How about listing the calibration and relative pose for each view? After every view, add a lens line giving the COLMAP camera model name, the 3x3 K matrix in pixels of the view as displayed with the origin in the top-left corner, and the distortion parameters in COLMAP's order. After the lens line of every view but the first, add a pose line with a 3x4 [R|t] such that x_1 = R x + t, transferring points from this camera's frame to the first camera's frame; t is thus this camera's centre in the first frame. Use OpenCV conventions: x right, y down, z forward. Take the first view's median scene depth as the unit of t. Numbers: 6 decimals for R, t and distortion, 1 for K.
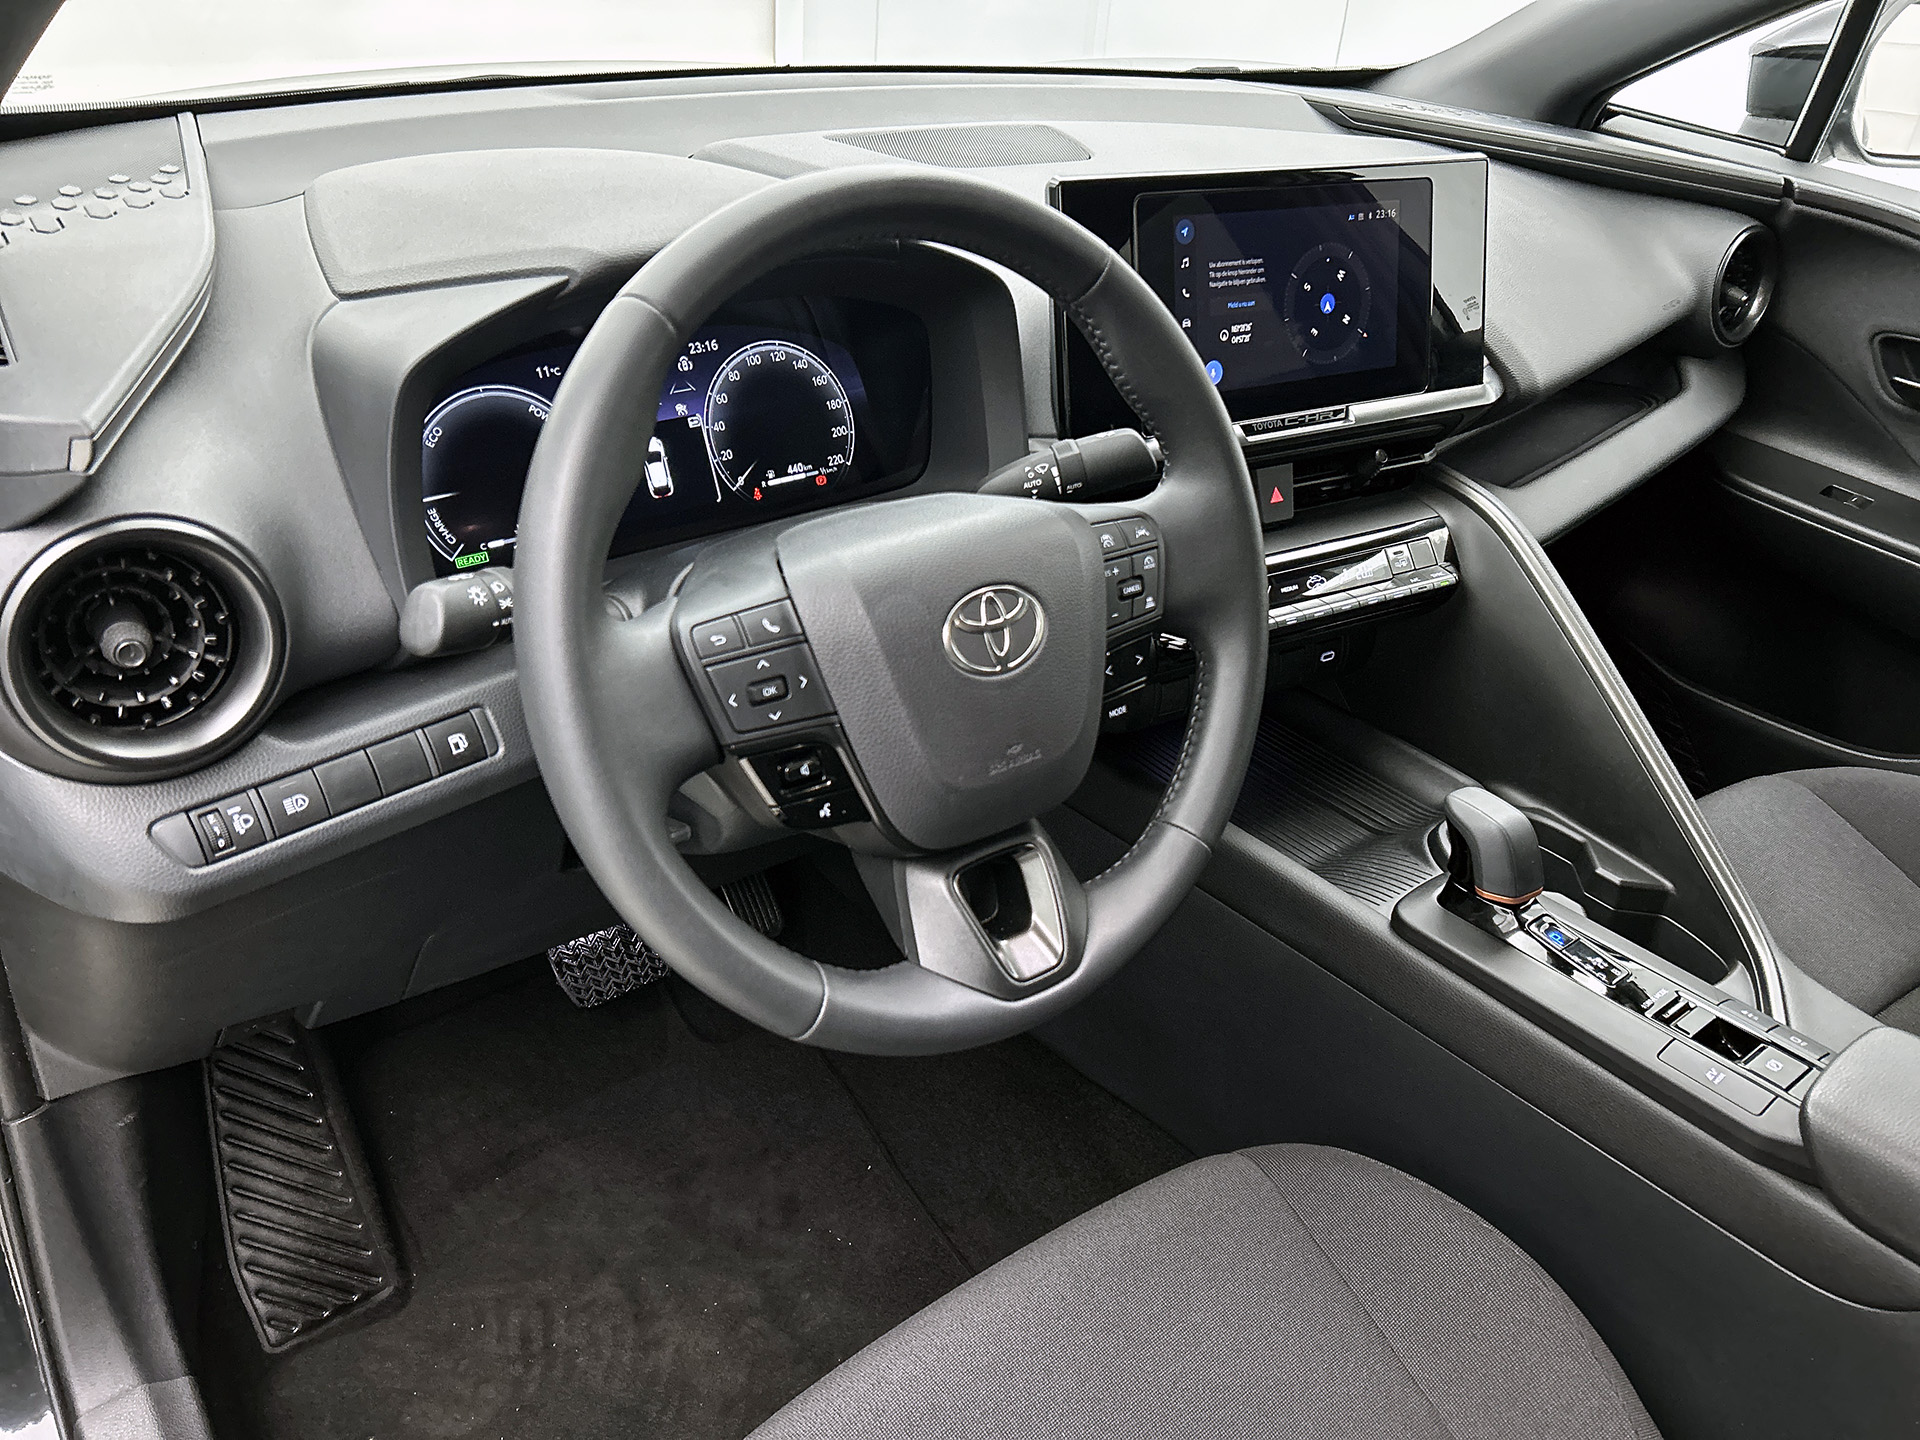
lens RADIAL K [[1460.1, 0, 966.7], [0, 1460.1, 715.8], [0, 0, 1]] dist [0.027532, -0.045451]
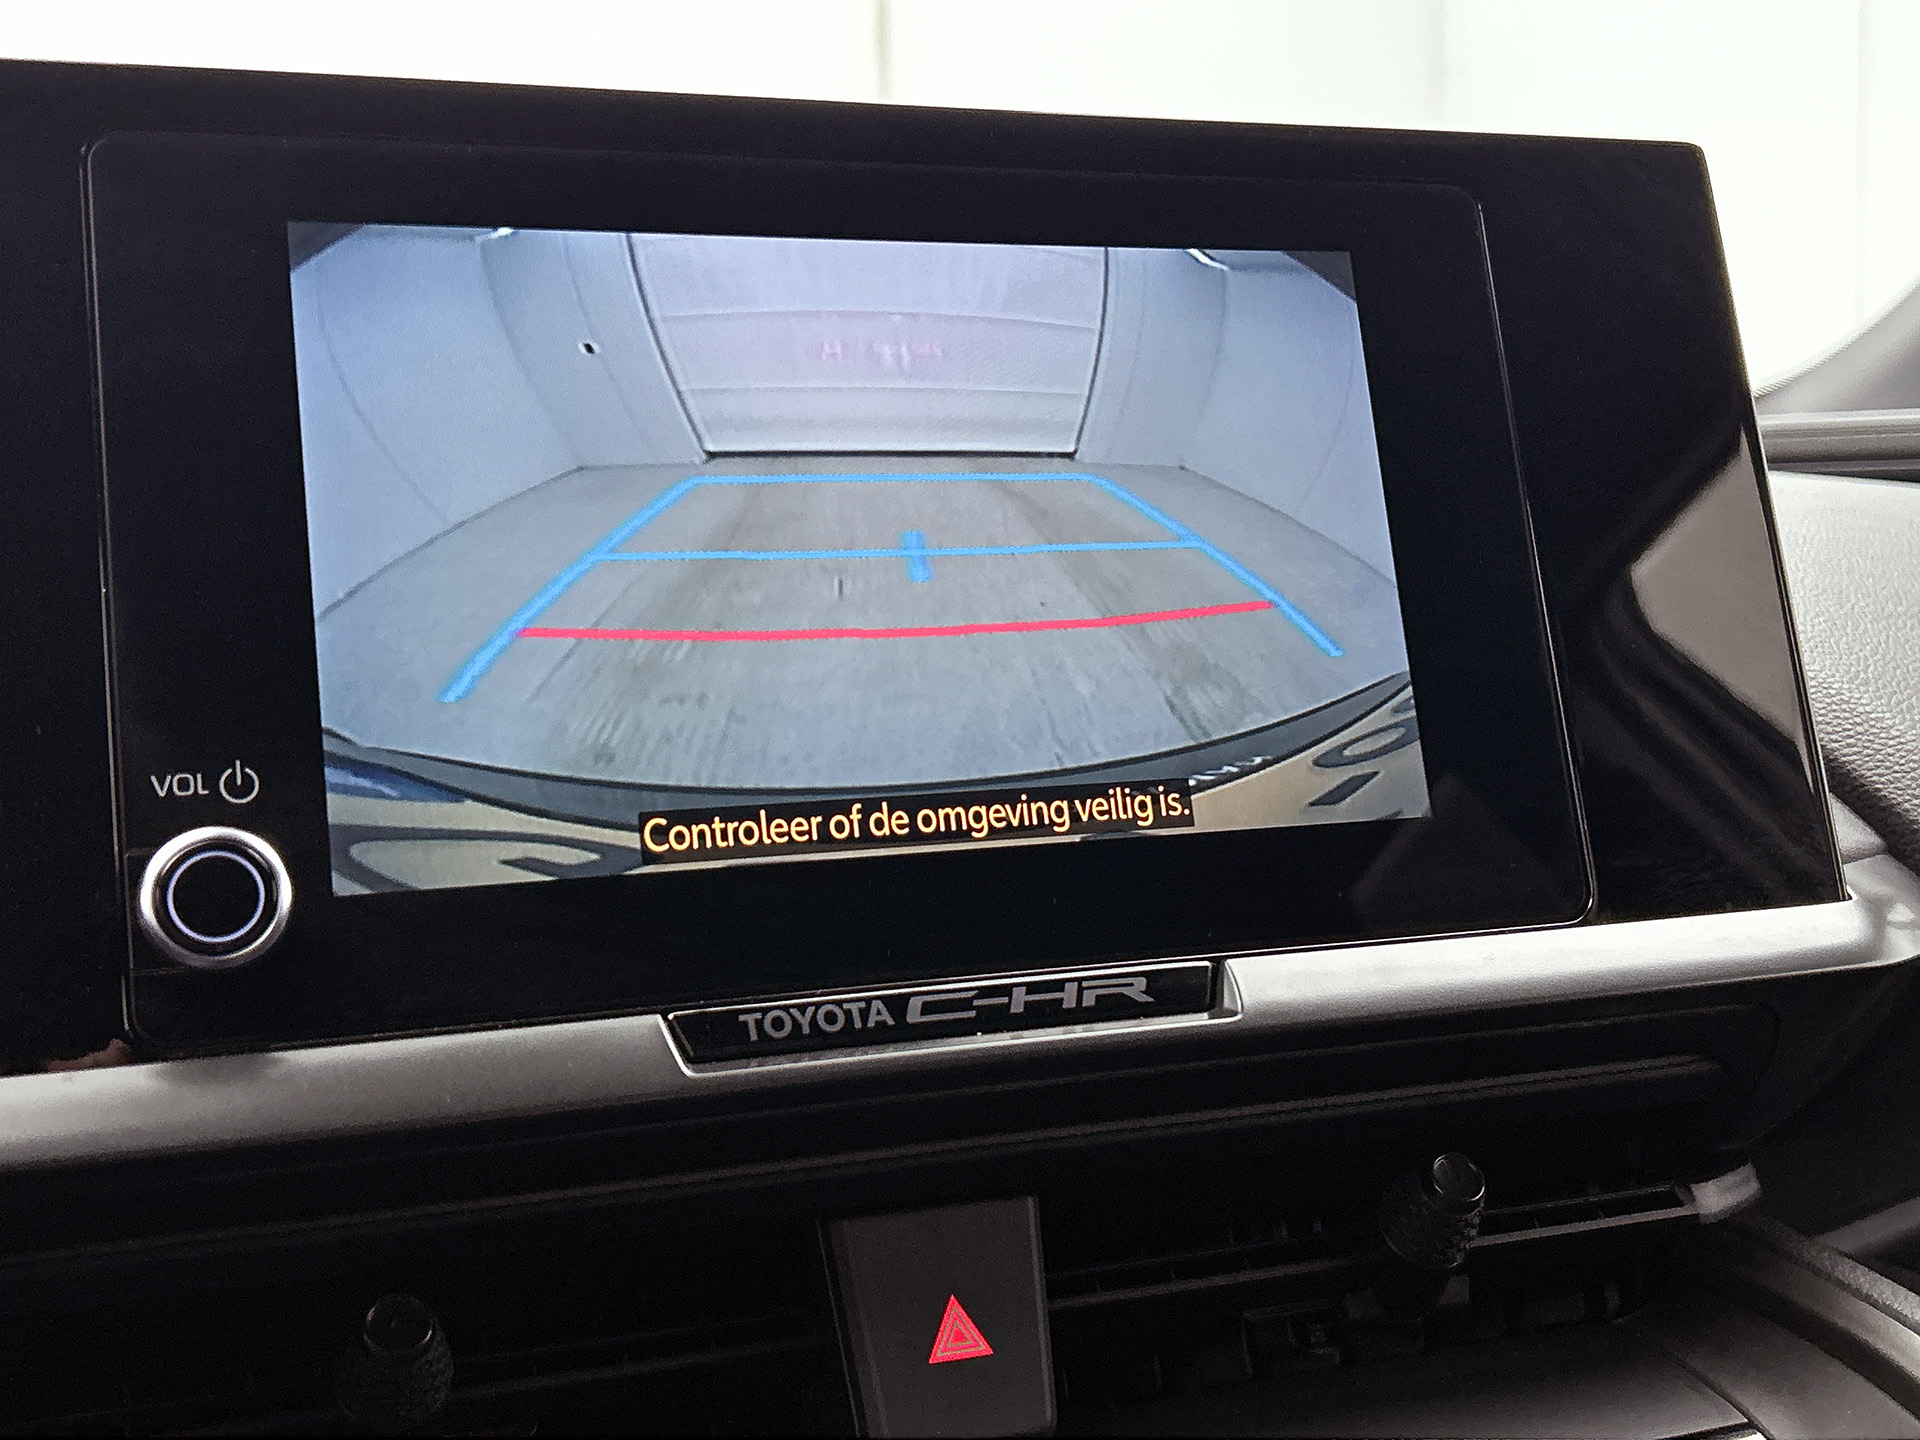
lens RADIAL K [[2248.9, 0, 946.3], [0, 2248.9, 716.0], [0, 0, 1]] dist [0.033775, 0.000000]
pose [[0.977392, -0.079628, -0.195868, 0.313056], [-0.020347, 0.886651, -0.461991, -0.074945], [0.210454, 0.455531, 0.864986, 0.683553]]
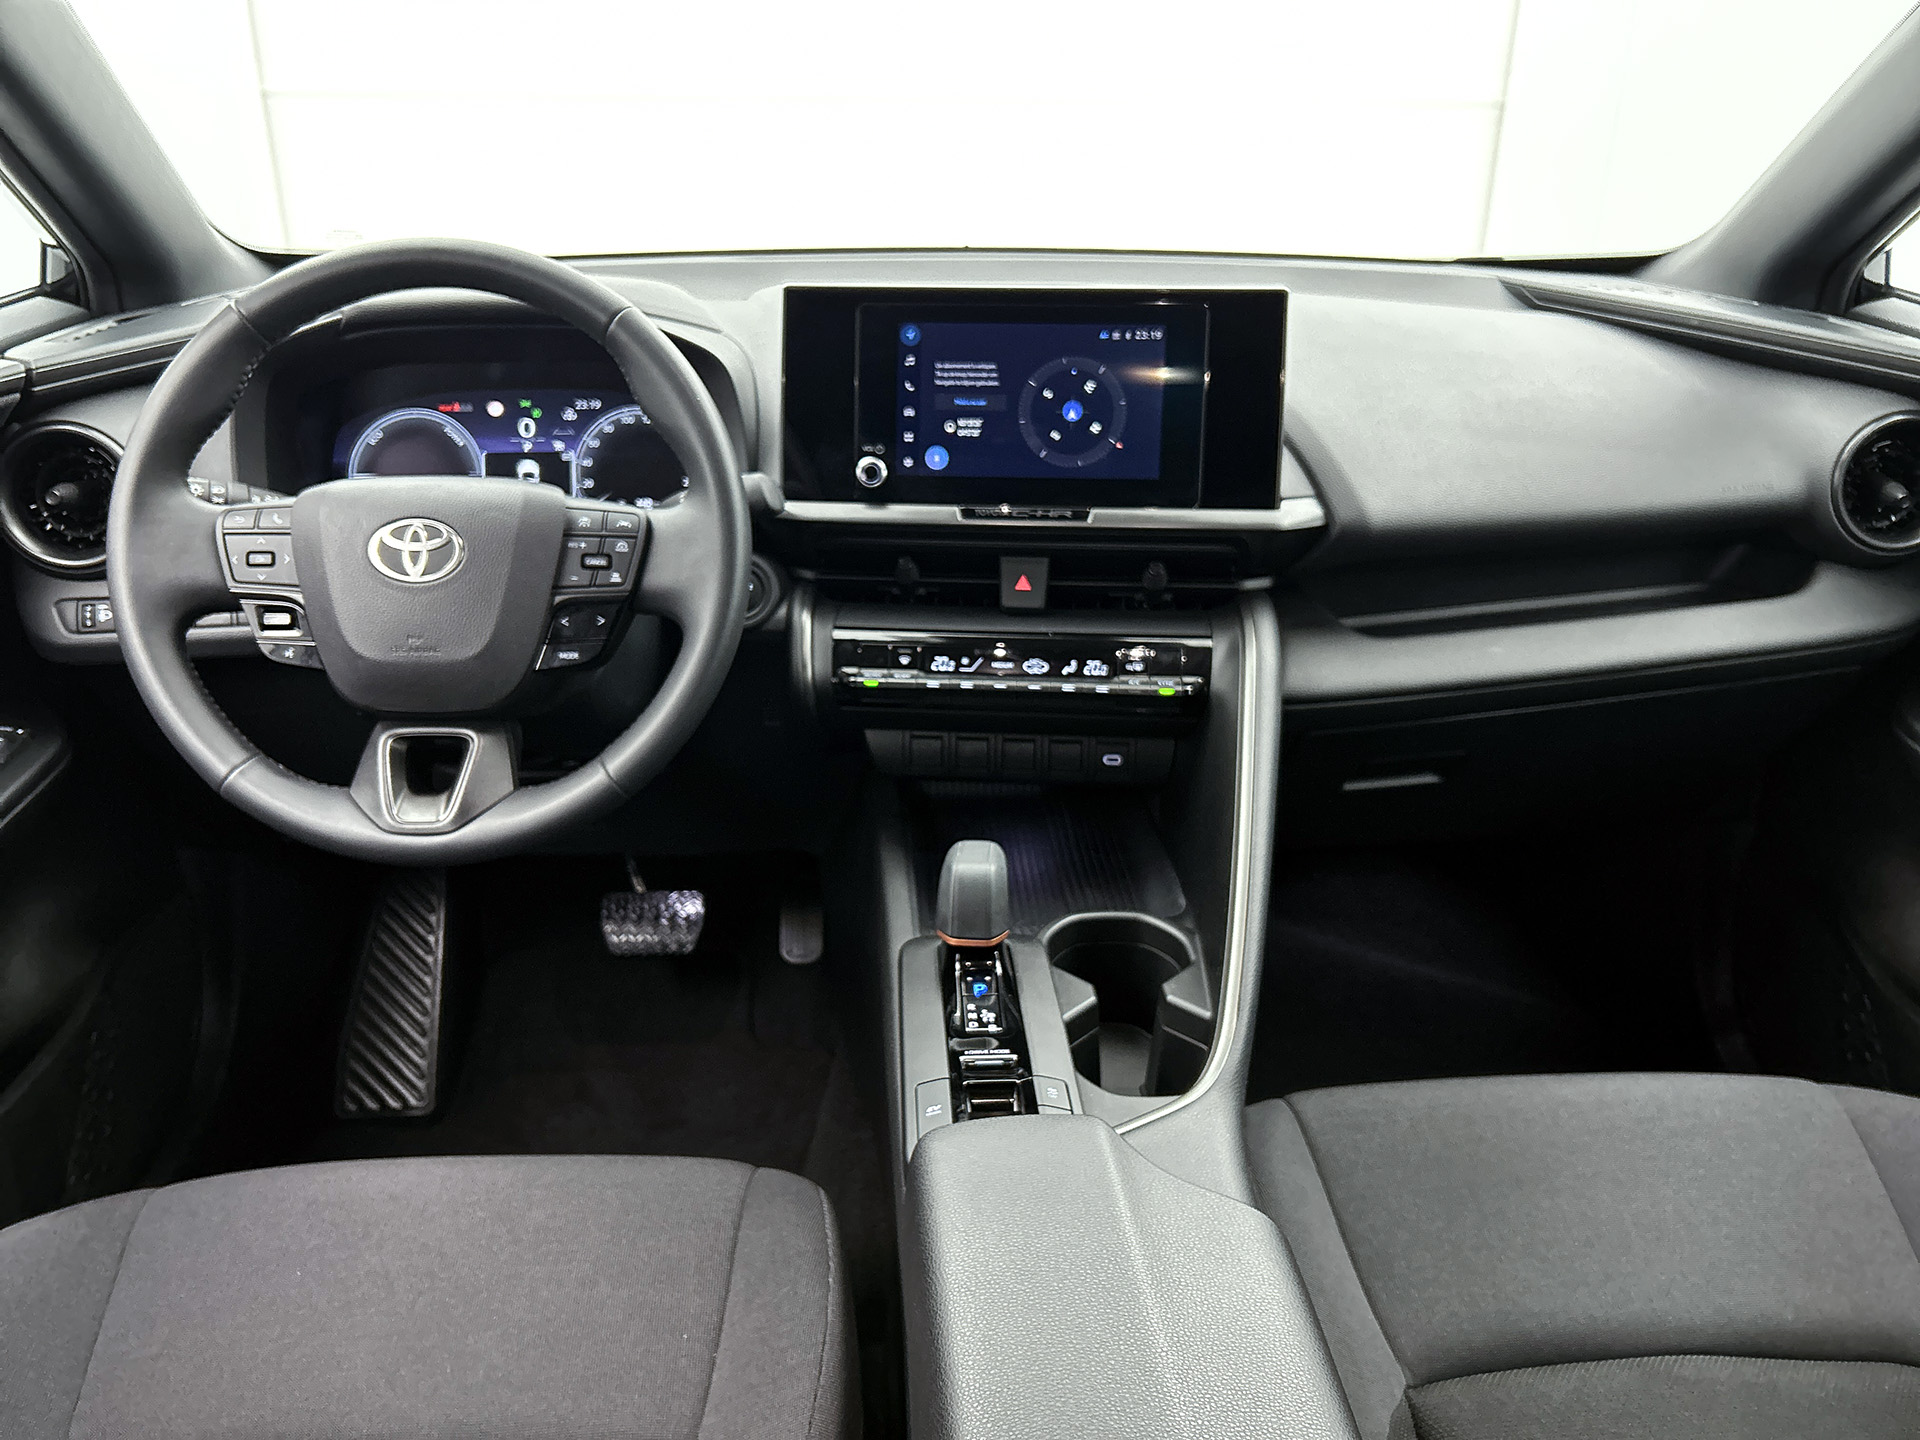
lens RADIAL K [[1460.1, 0, 952.0], [0, 1460.1, 755.8], [0, 0, 1]] dist [0.027532, -0.045451]
pose [[0.806192, 0.178709, -0.564019, 0.867215], [-0.257024, 0.964427, -0.061805, 0.057989], [0.532910, 0.194793, 0.823445, 0.109877]]
